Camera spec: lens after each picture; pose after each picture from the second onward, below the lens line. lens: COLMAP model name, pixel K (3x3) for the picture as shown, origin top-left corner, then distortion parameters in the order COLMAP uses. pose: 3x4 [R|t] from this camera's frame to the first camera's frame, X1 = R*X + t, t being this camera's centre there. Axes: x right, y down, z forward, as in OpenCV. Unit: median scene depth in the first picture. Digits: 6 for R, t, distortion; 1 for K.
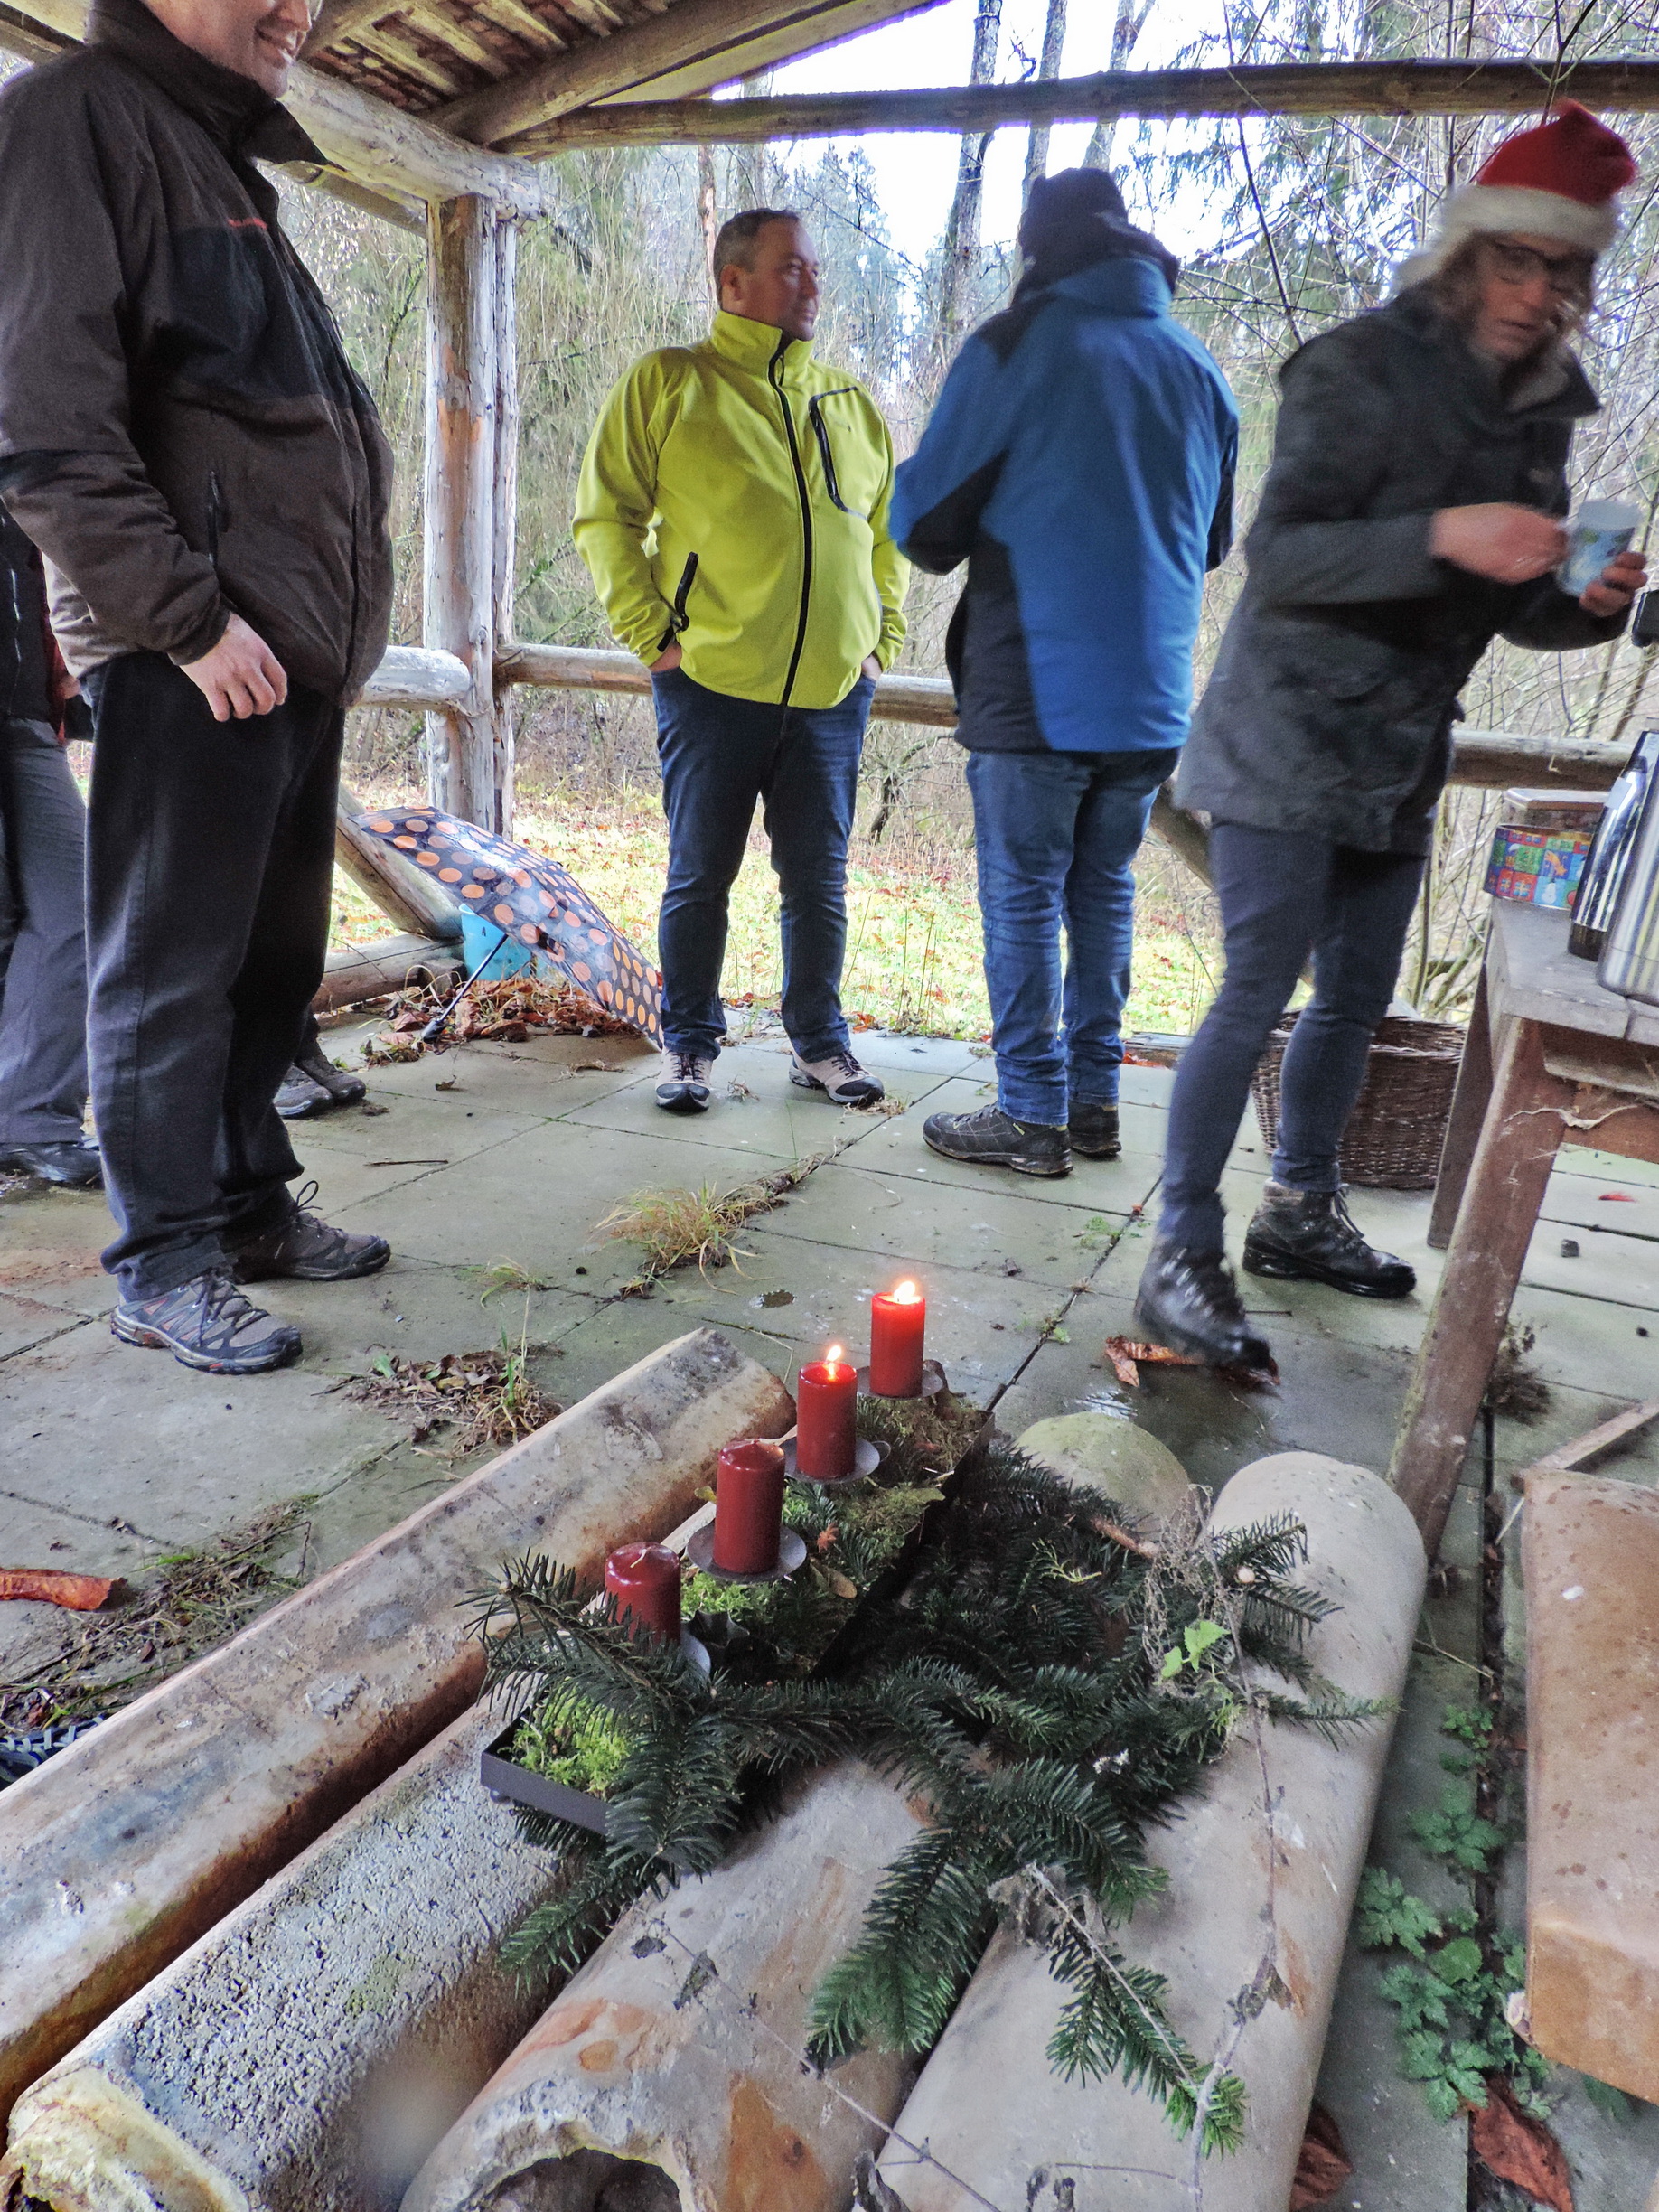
lens RADIAL K [[1581.4, 0, 822.1], [0, 1581.4, 1096.1], [0, 0, 1]] dist [-0.020313, 0.002729]
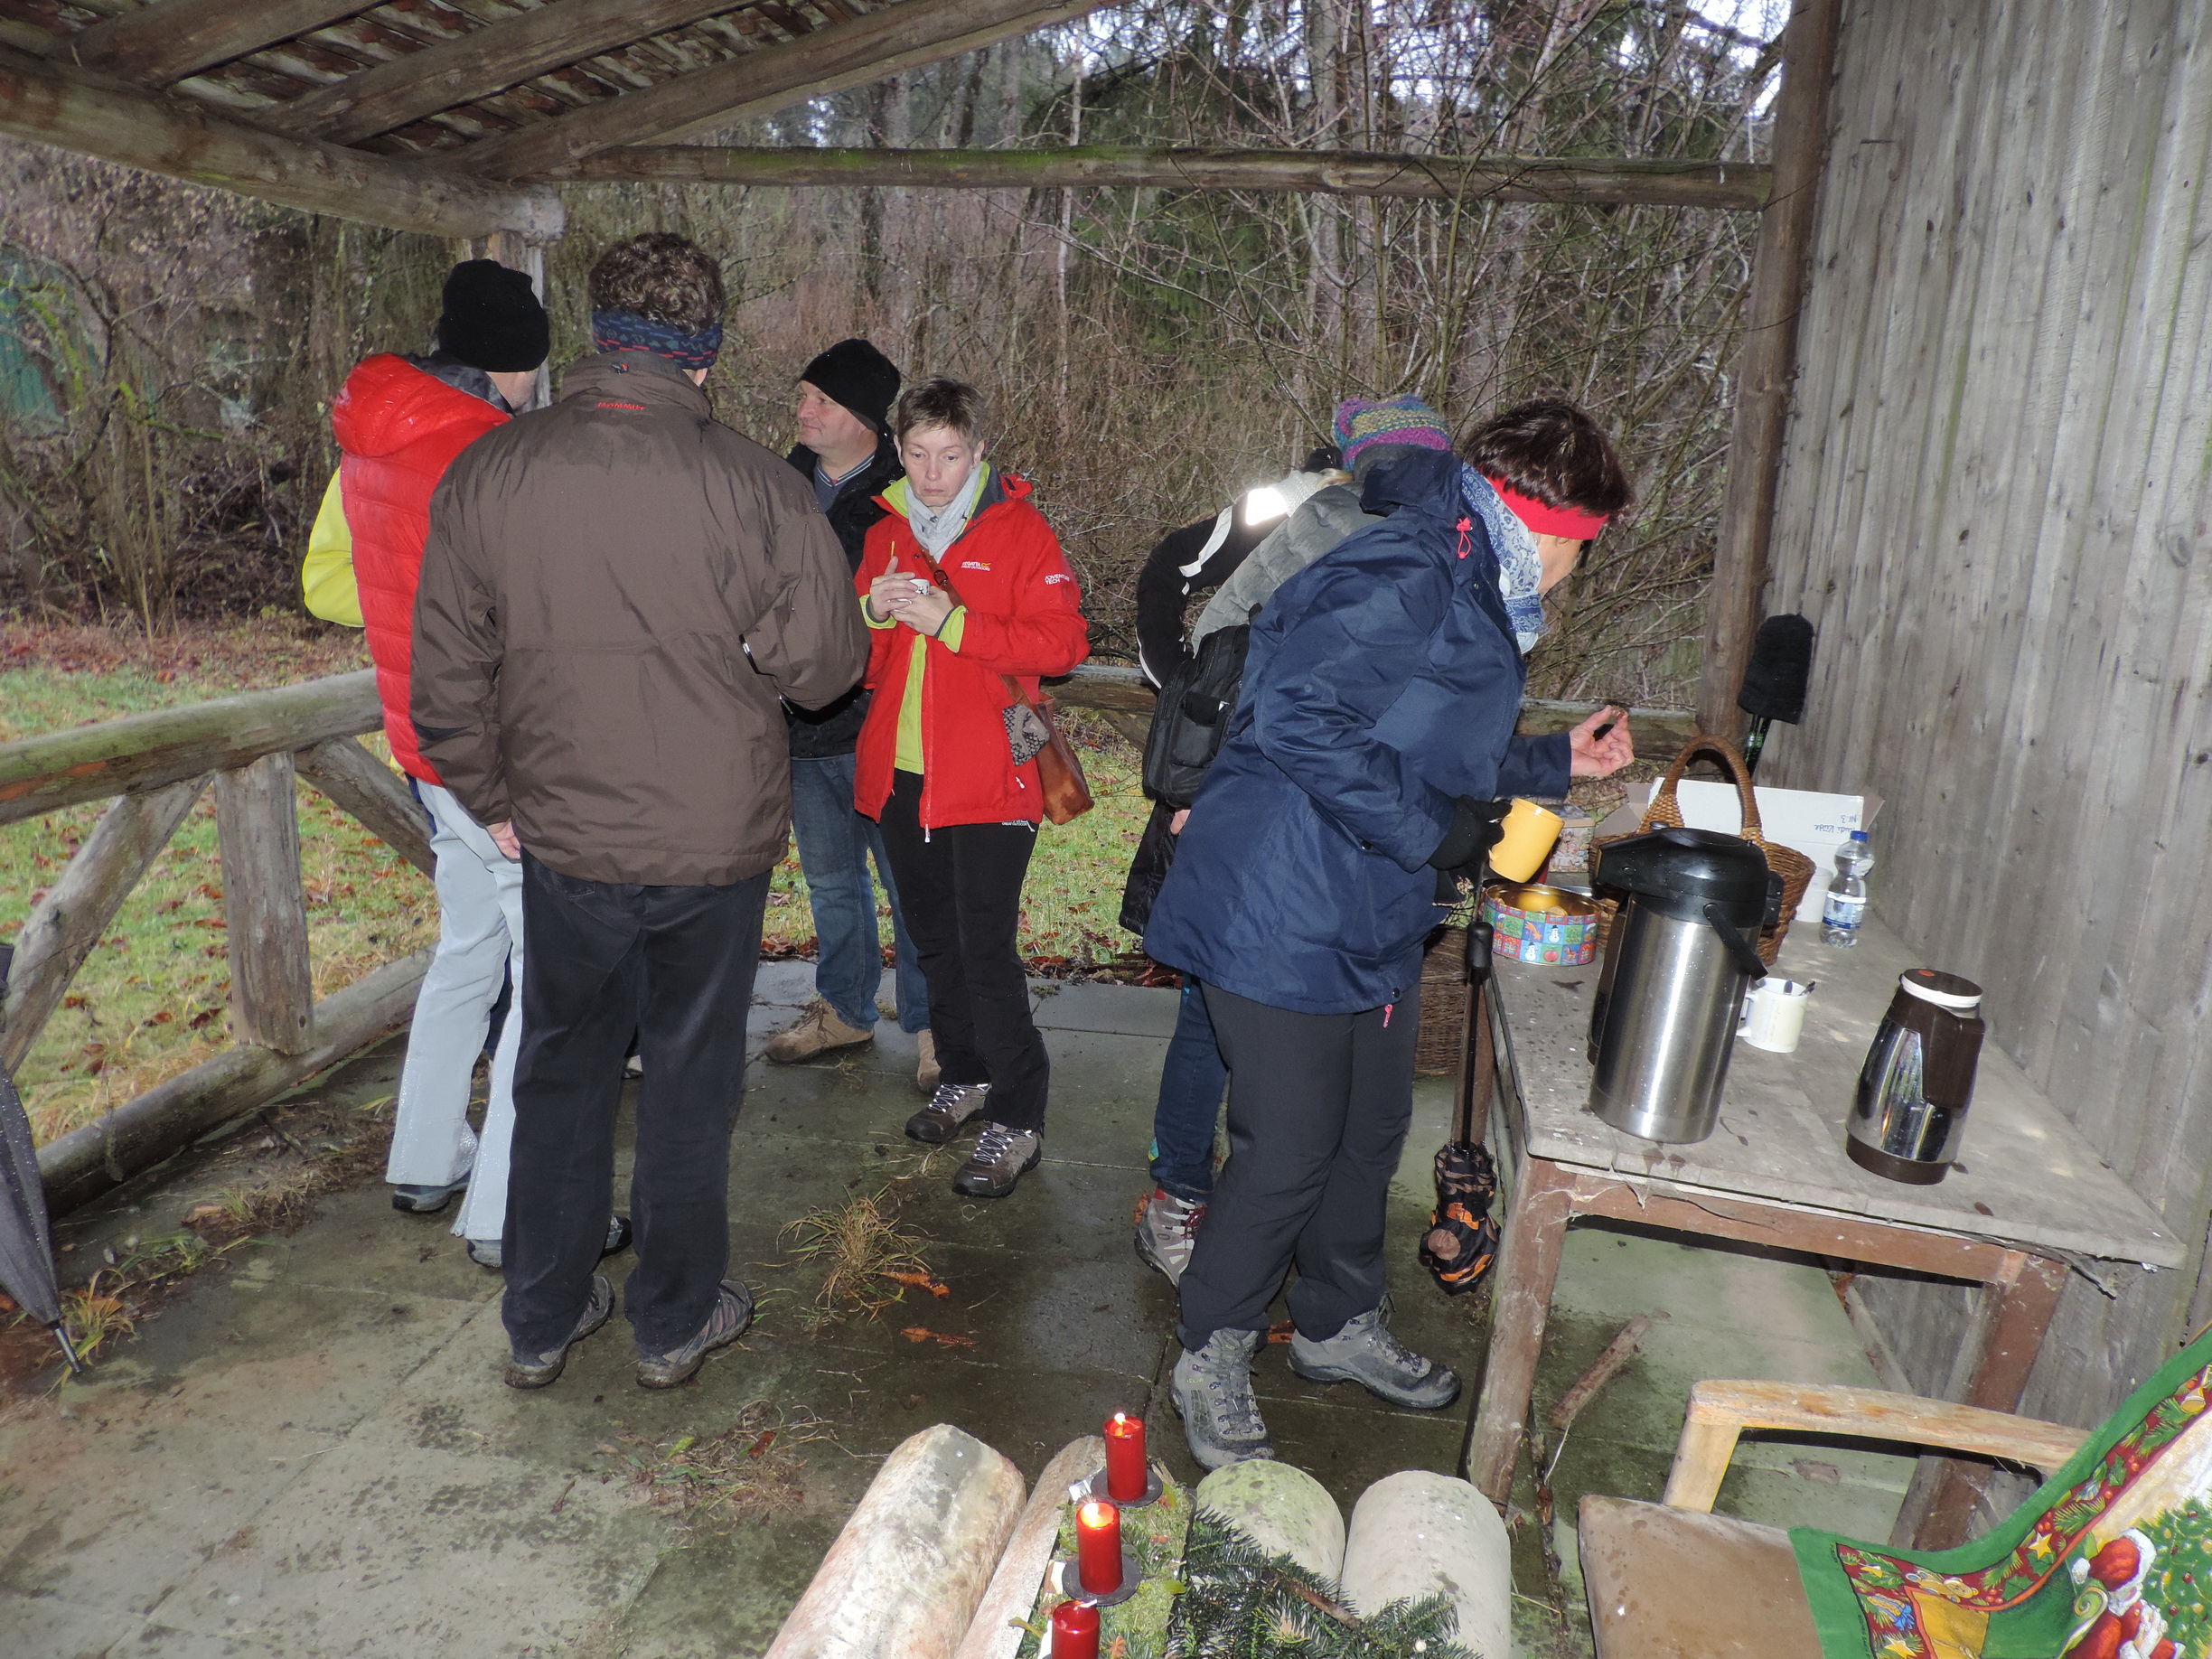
lens RADIAL K [[1581.4, 0, 1106.3], [0, 1581.4, 818.3], [0, 0, 1]] dist [-0.020313, 0.002729]
pose [[0.977278, -0.079783, 0.196374, -0.175387], [0.085296, 0.996160, -0.019763, -0.332423], [-0.194043, 0.036064, 0.980330, -0.292584]]
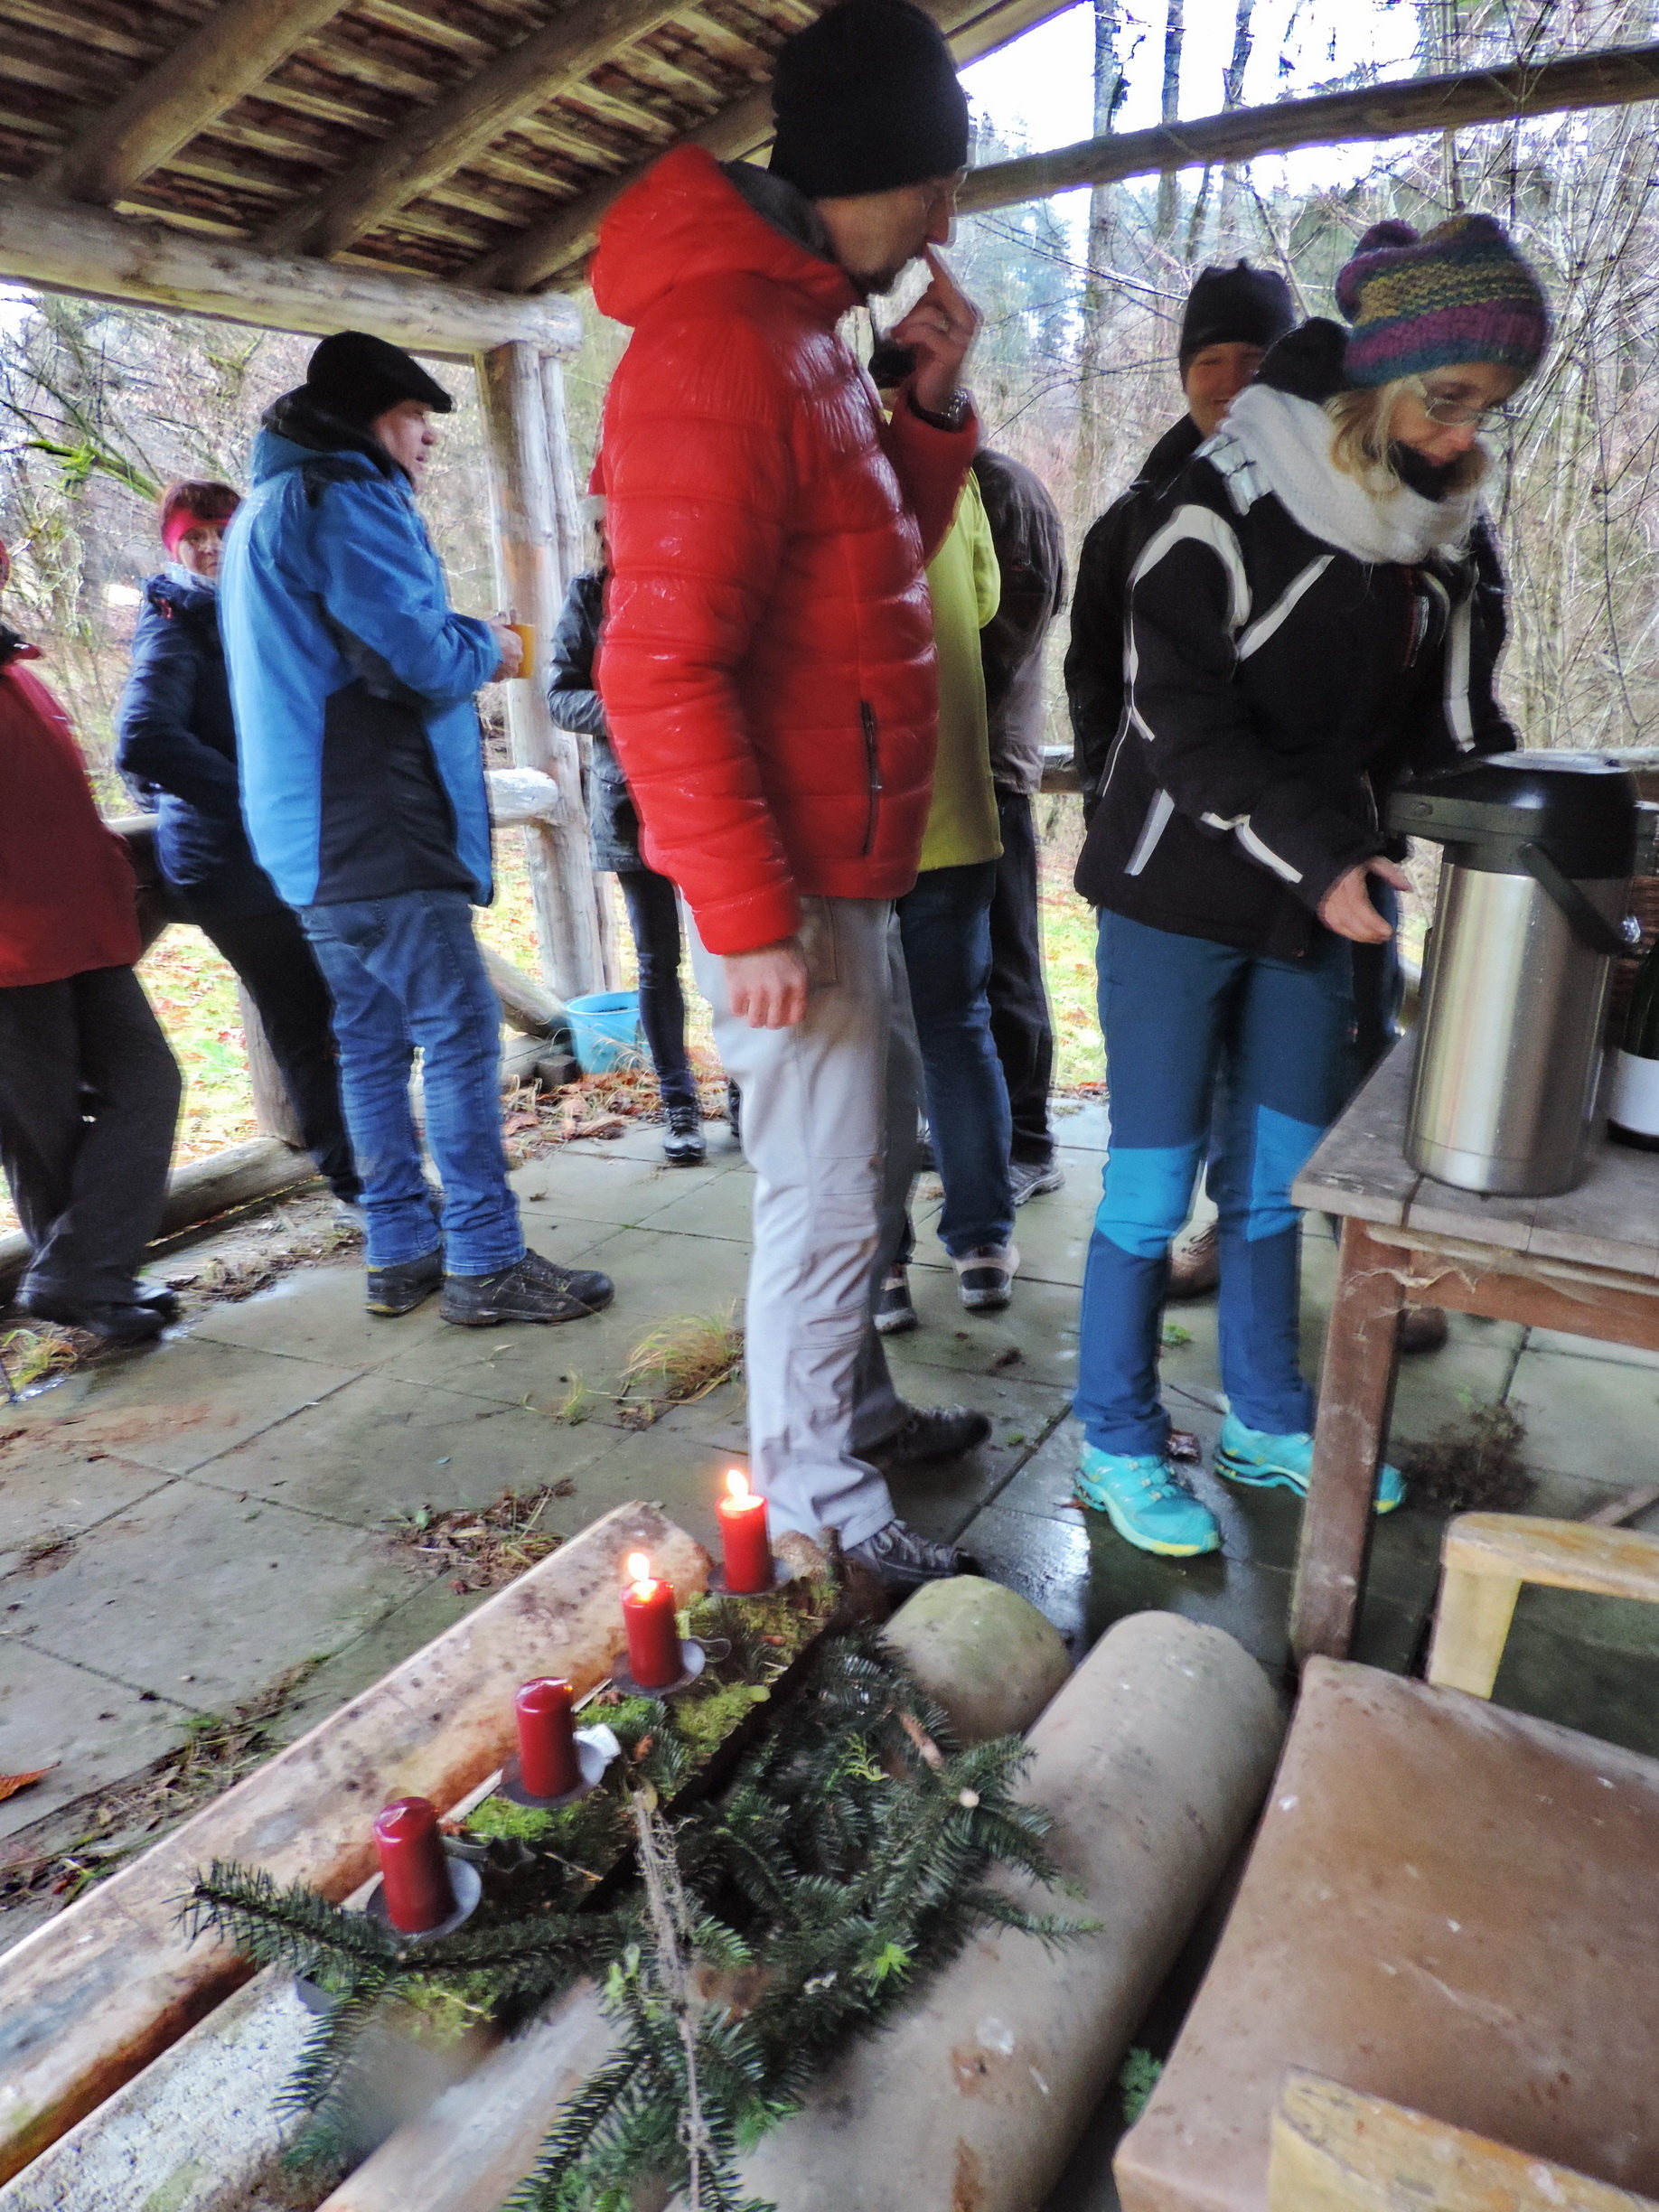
lens RADIAL K [[1581.4, 0, 822.9], [0, 1581.4, 1094.0], [0, 0, 1]] dist [-0.020313, 0.002729]
pose [[0.985587, -0.081816, -0.148068, 0.271490], [0.083055, 0.996543, 0.002195, -0.144097], [0.147376, -0.014461, 0.988975, -0.071665]]
